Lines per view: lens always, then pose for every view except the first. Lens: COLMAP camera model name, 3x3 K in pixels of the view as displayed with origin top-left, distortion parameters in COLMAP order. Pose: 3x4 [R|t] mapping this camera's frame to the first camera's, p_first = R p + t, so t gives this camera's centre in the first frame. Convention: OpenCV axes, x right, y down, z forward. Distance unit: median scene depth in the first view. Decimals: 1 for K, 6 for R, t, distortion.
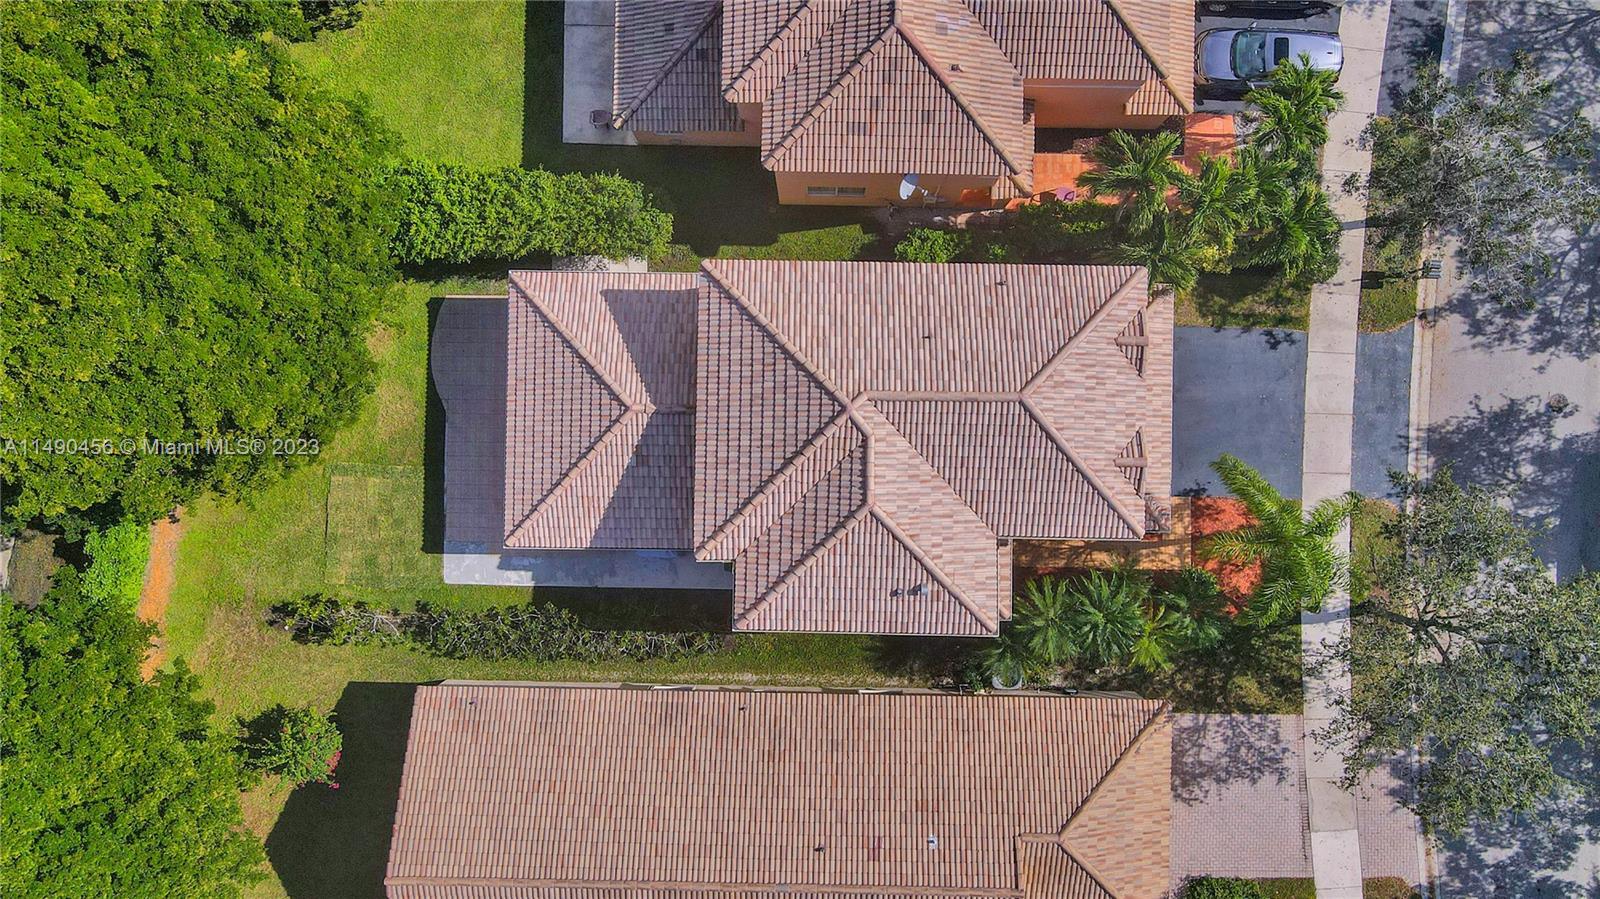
lens RADIAL K [[1178.5, 0, 804.4], [0, 1178.5, 442.9], [0, 0, 1]] dist [-0.002330, 0.000177]
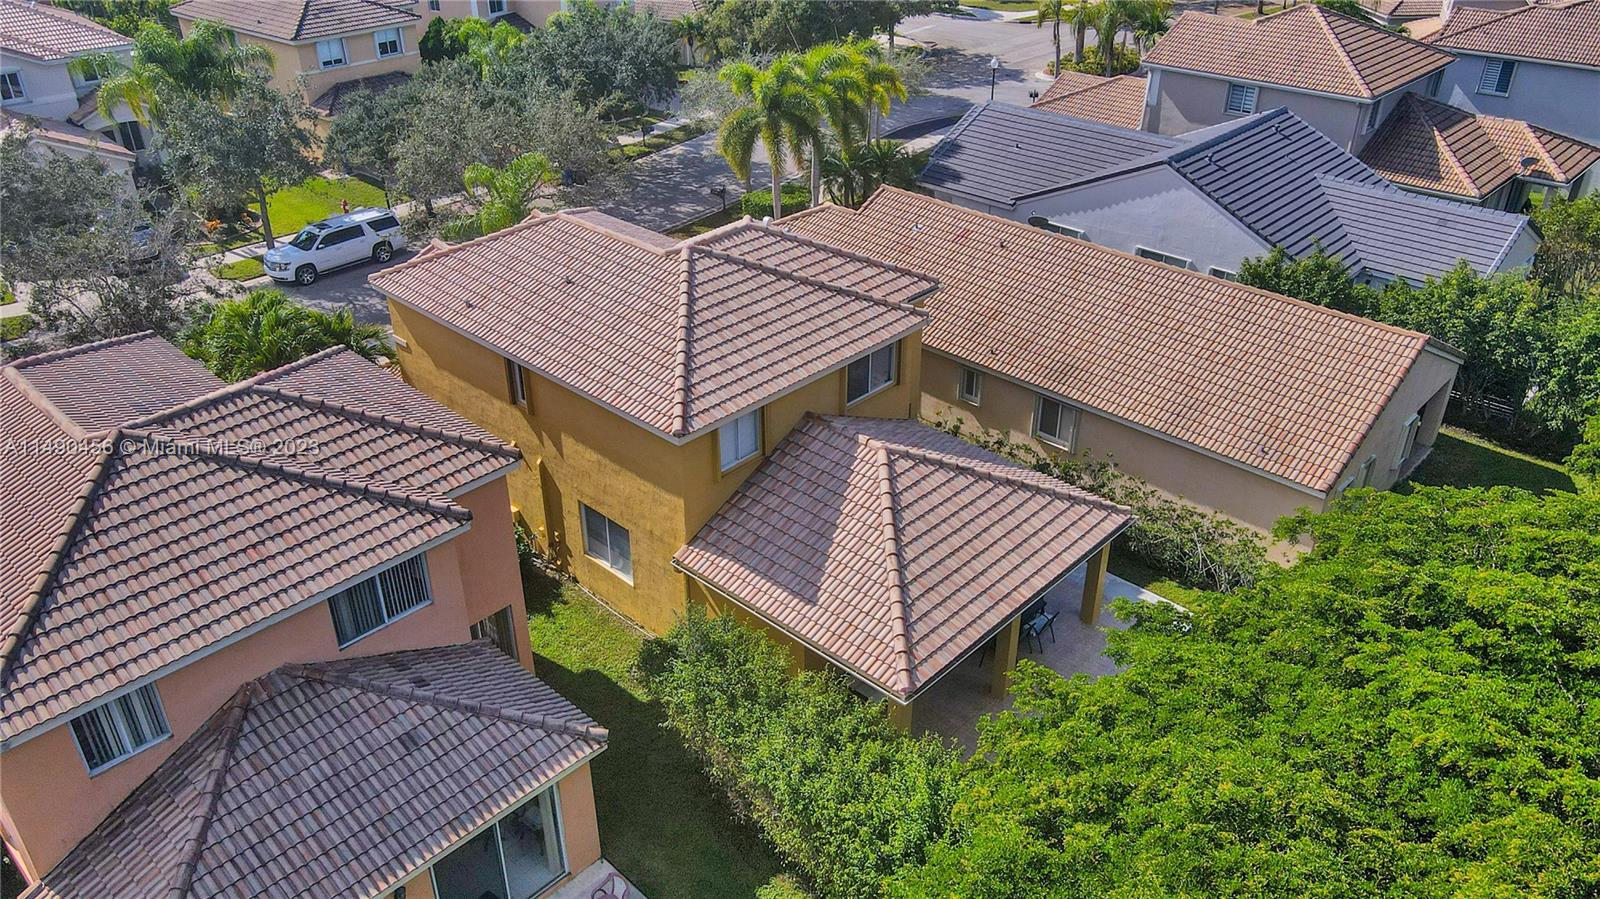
lens RADIAL K [[1178.5, 0, 804.4], [0, 1178.5, 442.9], [0, 0, 1]] dist [-0.002330, 0.000177]
pose [[-0.740032, -0.329313, 0.586435, -0.579602], [0.672555, -0.368568, 0.641738, -0.576535], [0.004809, 0.869316, 0.494233, 0.650062]]
